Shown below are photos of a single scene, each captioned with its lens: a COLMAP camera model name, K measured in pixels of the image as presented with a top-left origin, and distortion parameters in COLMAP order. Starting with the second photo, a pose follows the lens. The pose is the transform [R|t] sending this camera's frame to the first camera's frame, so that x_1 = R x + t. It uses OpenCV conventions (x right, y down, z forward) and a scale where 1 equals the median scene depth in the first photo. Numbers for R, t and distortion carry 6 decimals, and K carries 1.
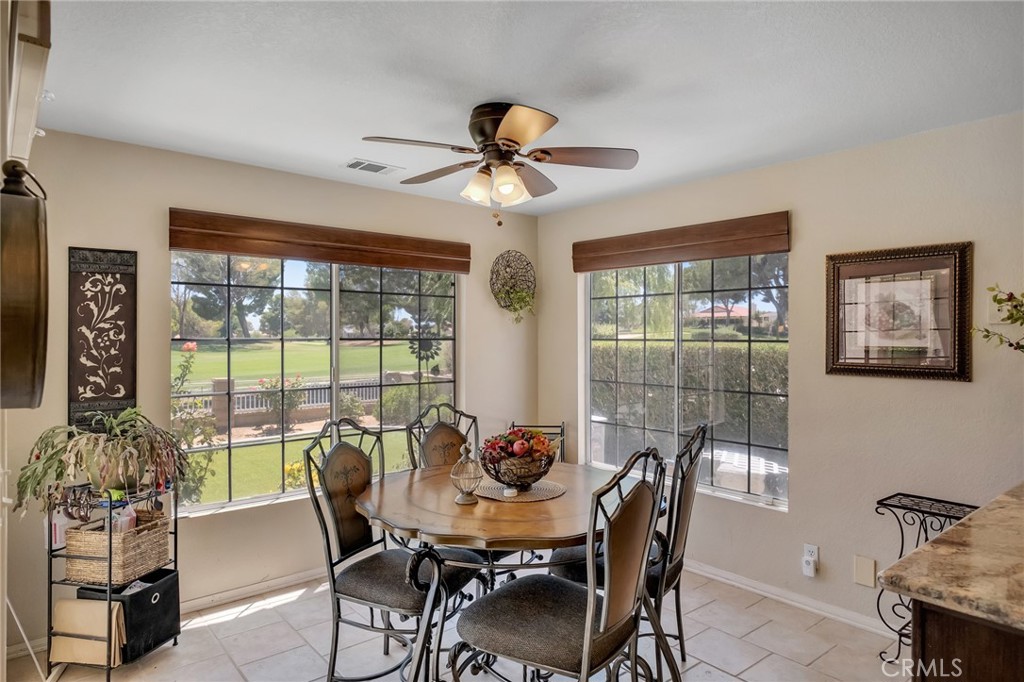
lens RADIAL K [[619.8, 0, 512.7], [0, 619.8, 343.8], [0, 0, 1]] dist [0.000423, 0.000369]
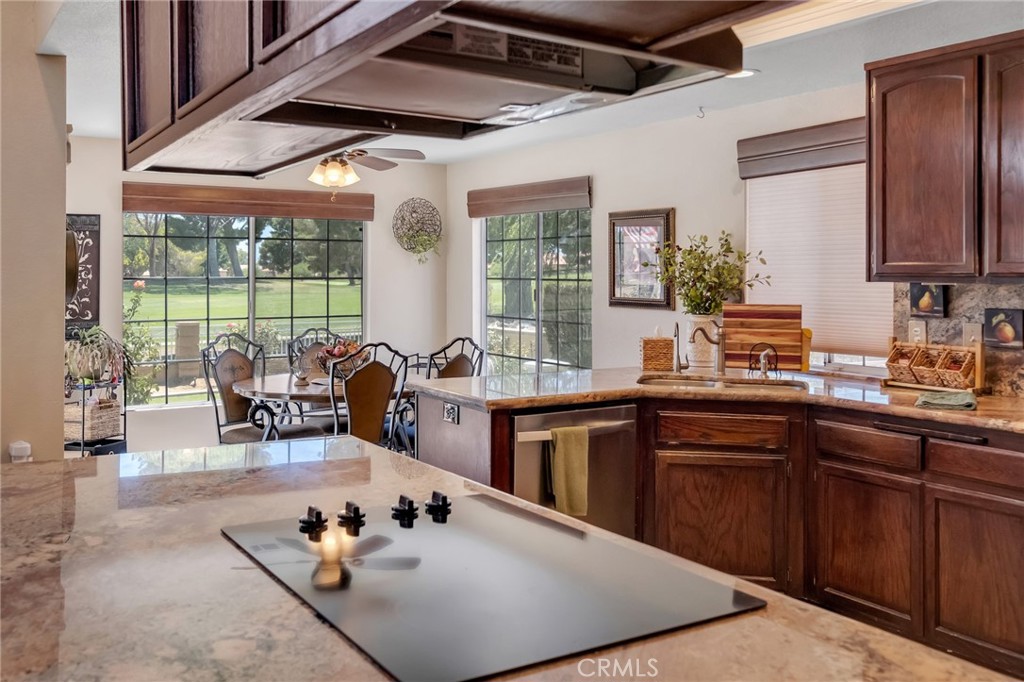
lens RADIAL K [[939.4, 0, 503.5], [0, 939.4, 280.4], [0, 0, 1]] dist [0.000148, 0.000000]
pose [[0.991083, 0.001852, -0.133230, 0.567345], [-0.002431, 0.999988, -0.004183, 0.004179], [0.133221, 0.004470, 0.991076, -0.960248]]
